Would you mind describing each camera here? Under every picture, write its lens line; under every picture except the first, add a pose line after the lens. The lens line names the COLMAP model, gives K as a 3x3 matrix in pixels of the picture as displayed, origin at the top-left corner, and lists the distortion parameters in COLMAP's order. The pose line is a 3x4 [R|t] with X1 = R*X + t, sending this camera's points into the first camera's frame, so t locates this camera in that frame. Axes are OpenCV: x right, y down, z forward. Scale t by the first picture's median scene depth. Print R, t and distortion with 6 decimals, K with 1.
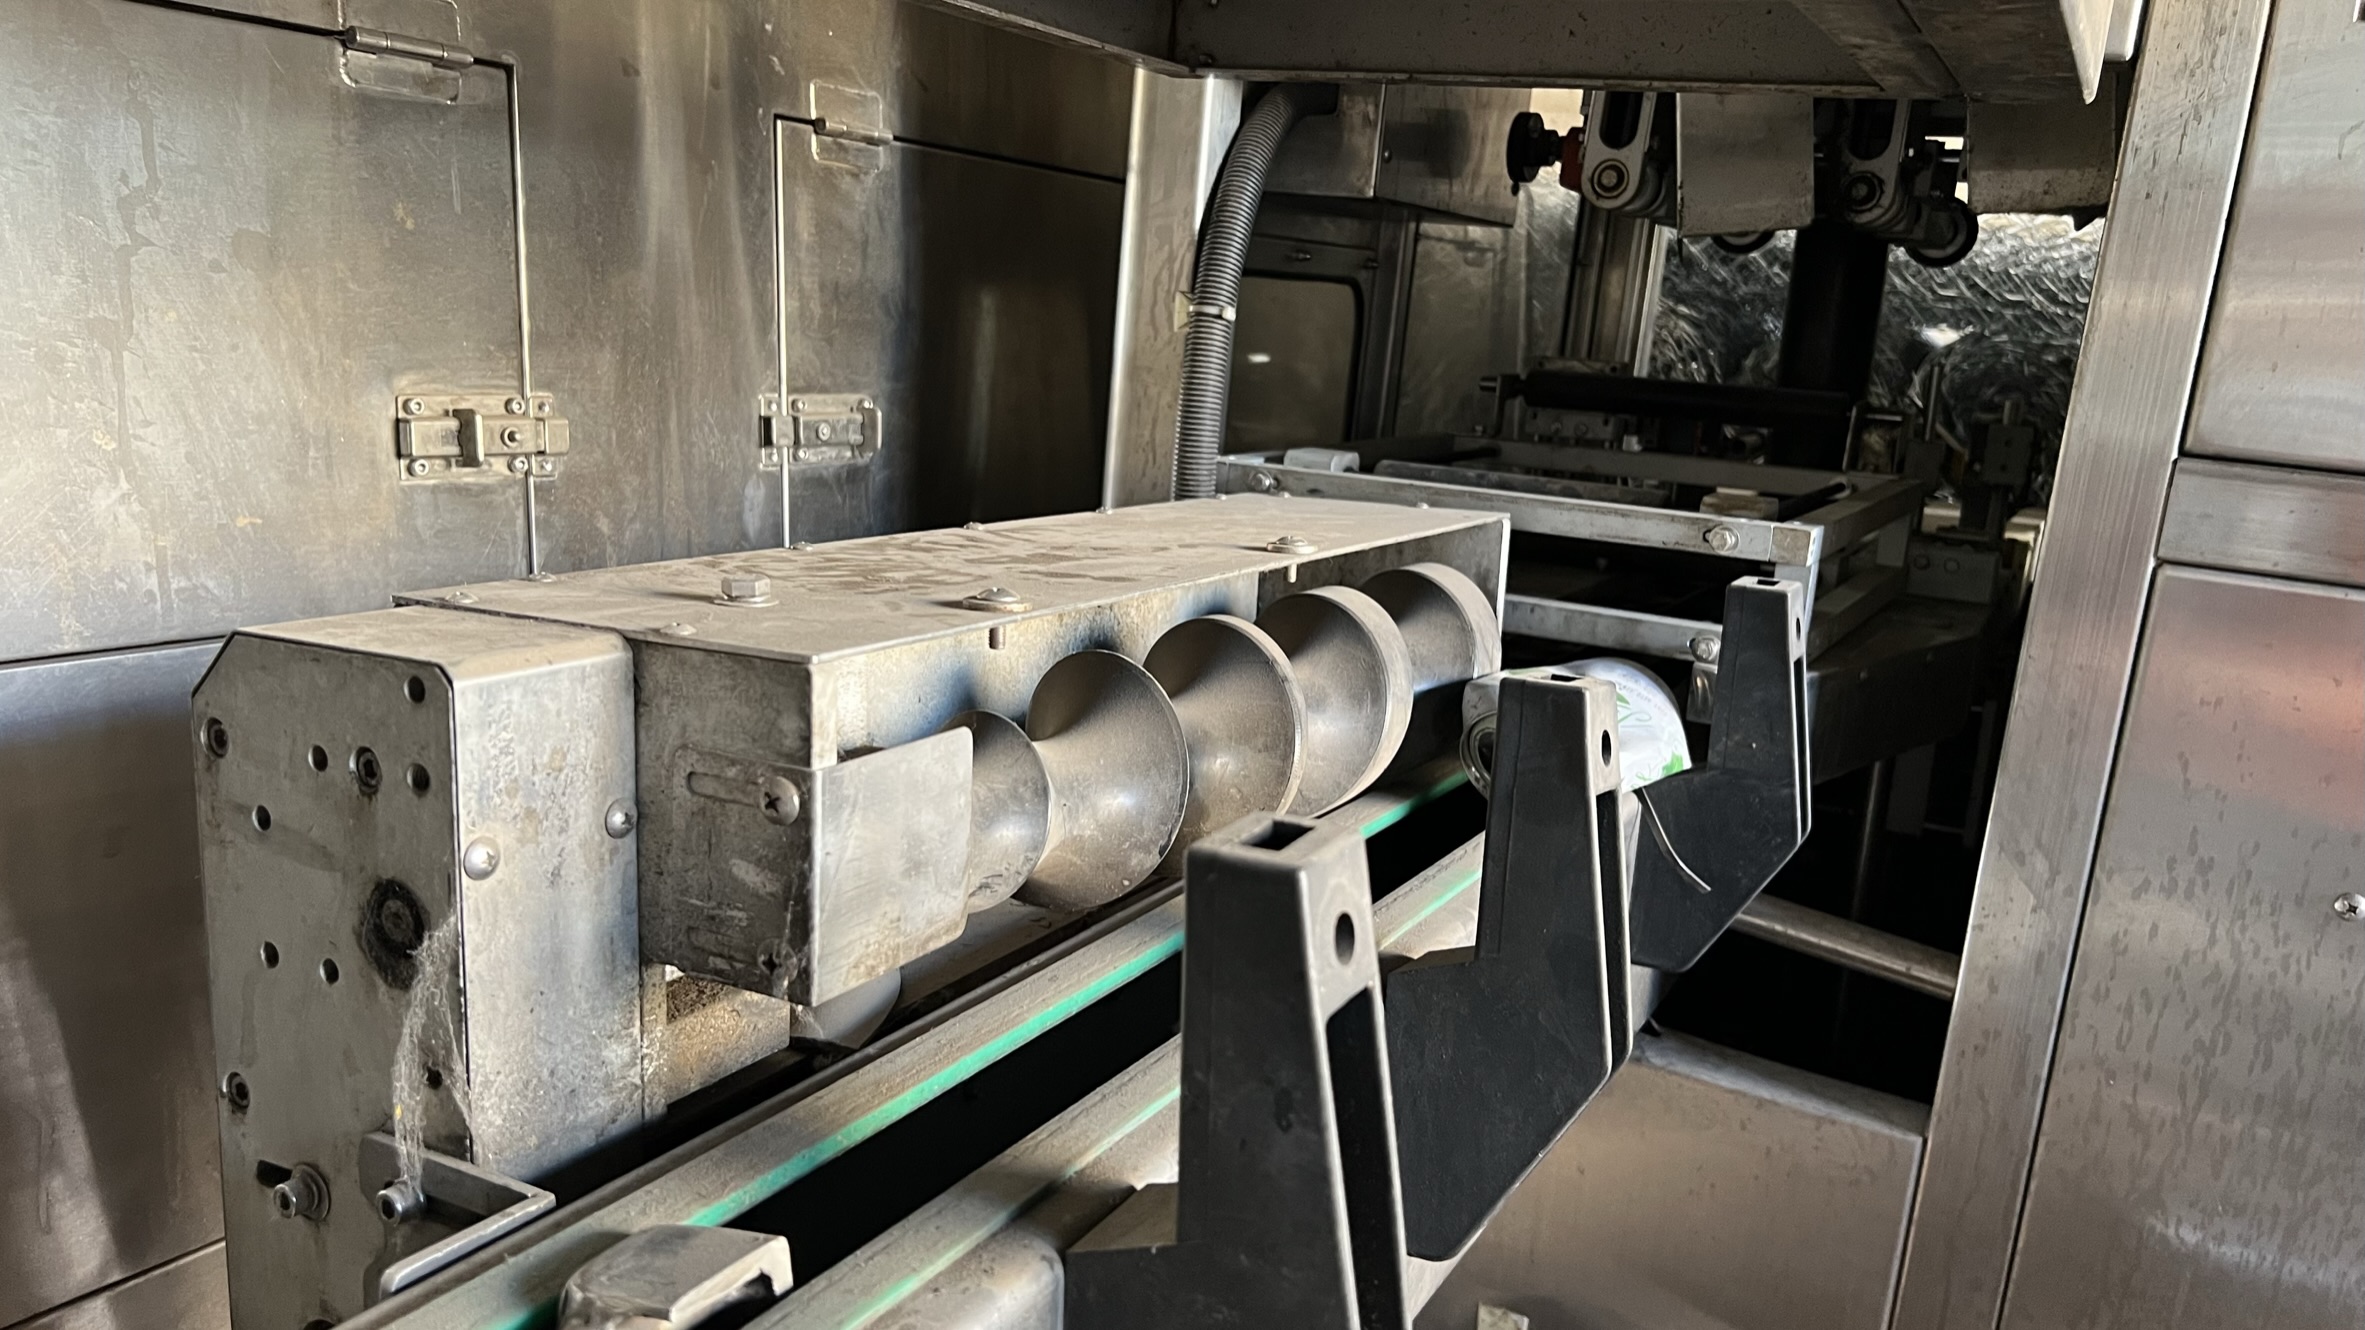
lens RADIAL K [[1787.6, 0, 1188.4], [0, 1787.6, 657.8], [0, 0, 1]] dist [0.054238, -0.070593]
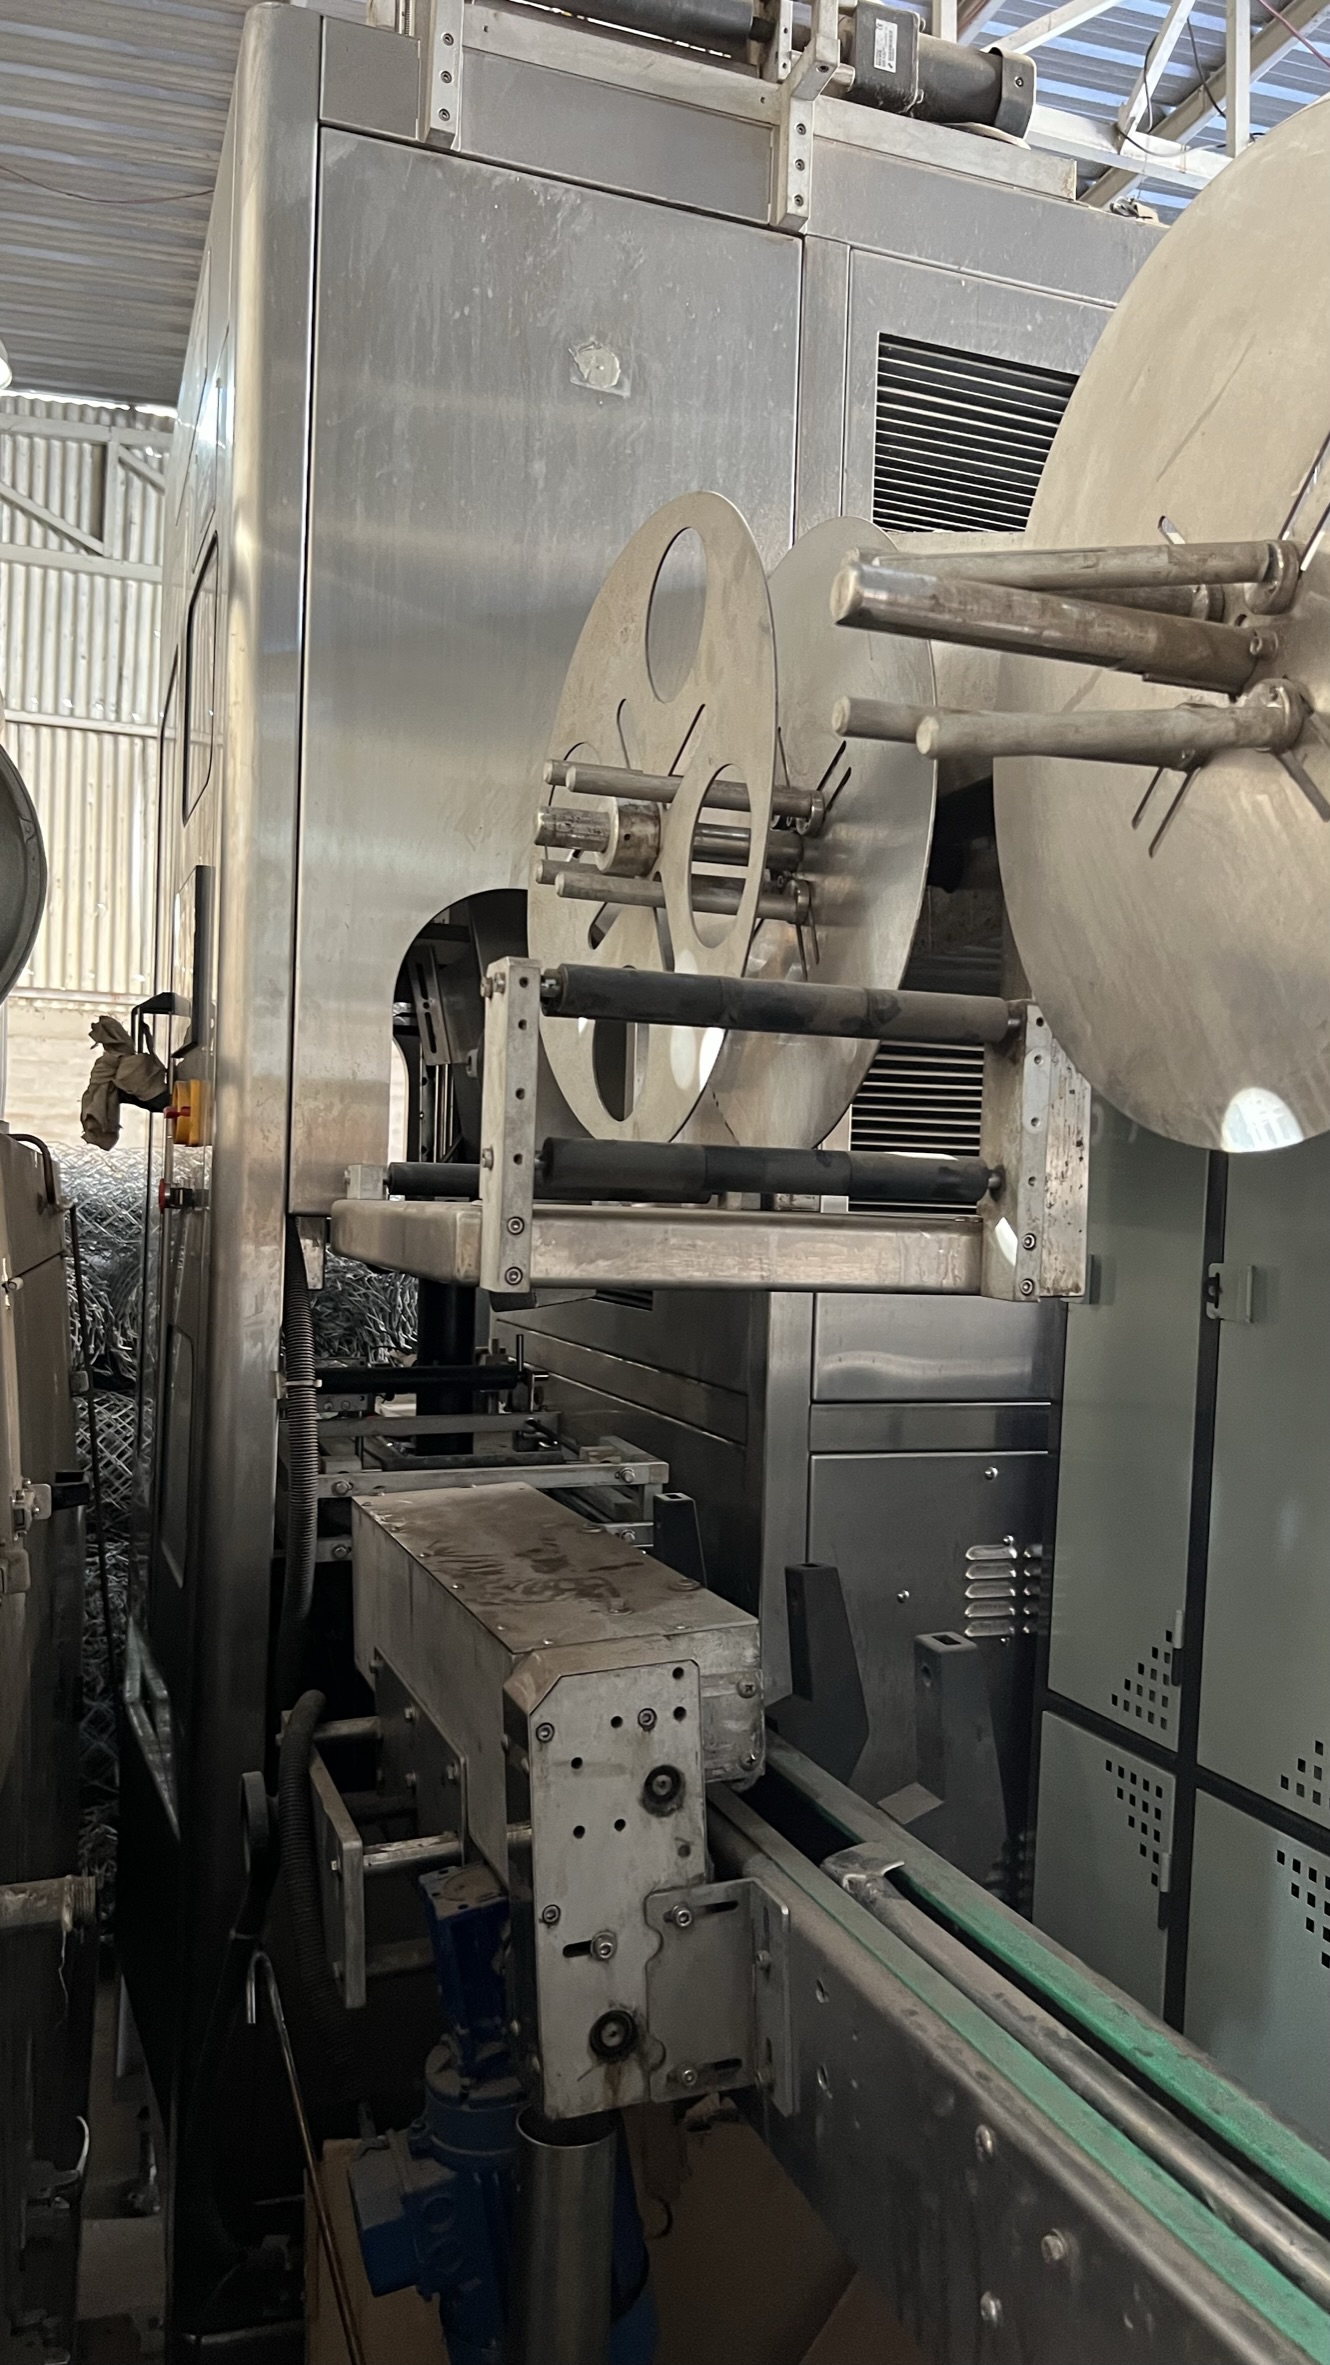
lens RADIAL K [[1787.6, 0, 670.0], [0, 1787.6, 1177.4], [0, 0, 1]] dist [0.054238, -0.070593]
pose [[0.673378, -0.054137, 0.737314, -2.002077], [0.178623, 0.979682, -0.091202, -0.380310], [-0.717396, 0.193114, 0.669366, -0.629175]]
